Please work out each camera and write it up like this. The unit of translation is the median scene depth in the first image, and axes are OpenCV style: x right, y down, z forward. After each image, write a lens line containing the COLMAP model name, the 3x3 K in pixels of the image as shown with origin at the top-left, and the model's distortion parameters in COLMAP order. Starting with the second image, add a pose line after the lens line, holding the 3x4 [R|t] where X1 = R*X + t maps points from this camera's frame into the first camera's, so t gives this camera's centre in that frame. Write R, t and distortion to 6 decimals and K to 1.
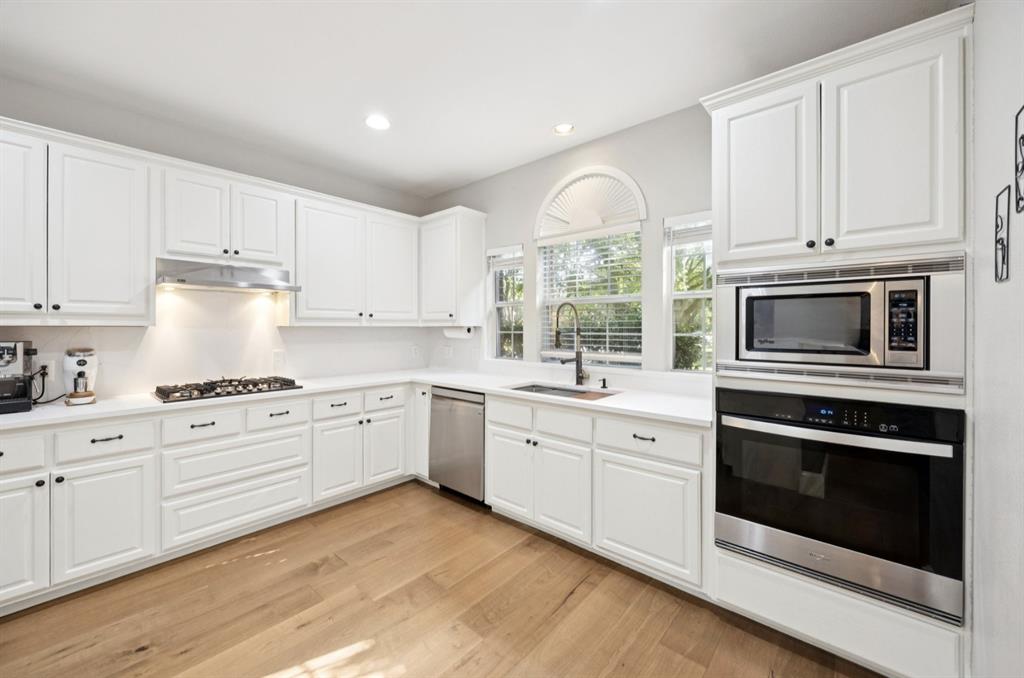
lens RADIAL K [[401.7, 0, 511.3], [0, 401.7, 329.1], [0, 0, 1]] dist [0.000735, 0.000126]
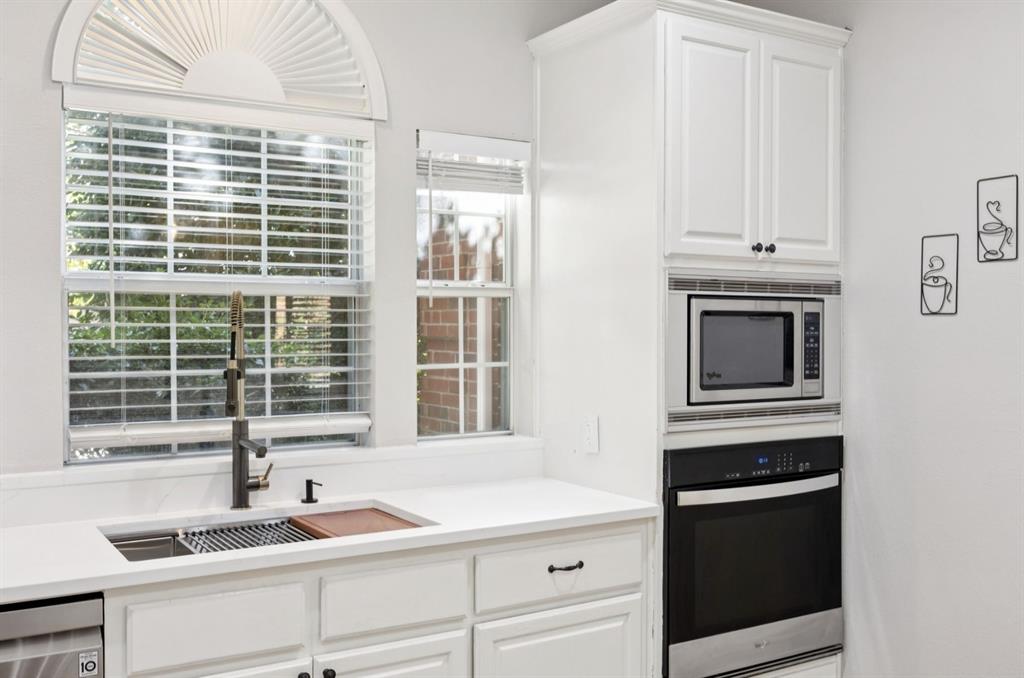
lens RADIAL K [[962.7, 0, 511.4], [0, 962.7, 340.2], [0, 0, 1]] dist [0.018070, 0.000000]
pose [[0.292322, -0.013107, 0.956230, -1.149200], [0.003845, 0.999914, 0.012530, -0.056258], [-0.956312, 0.000014, 0.292348, 0.891466]]
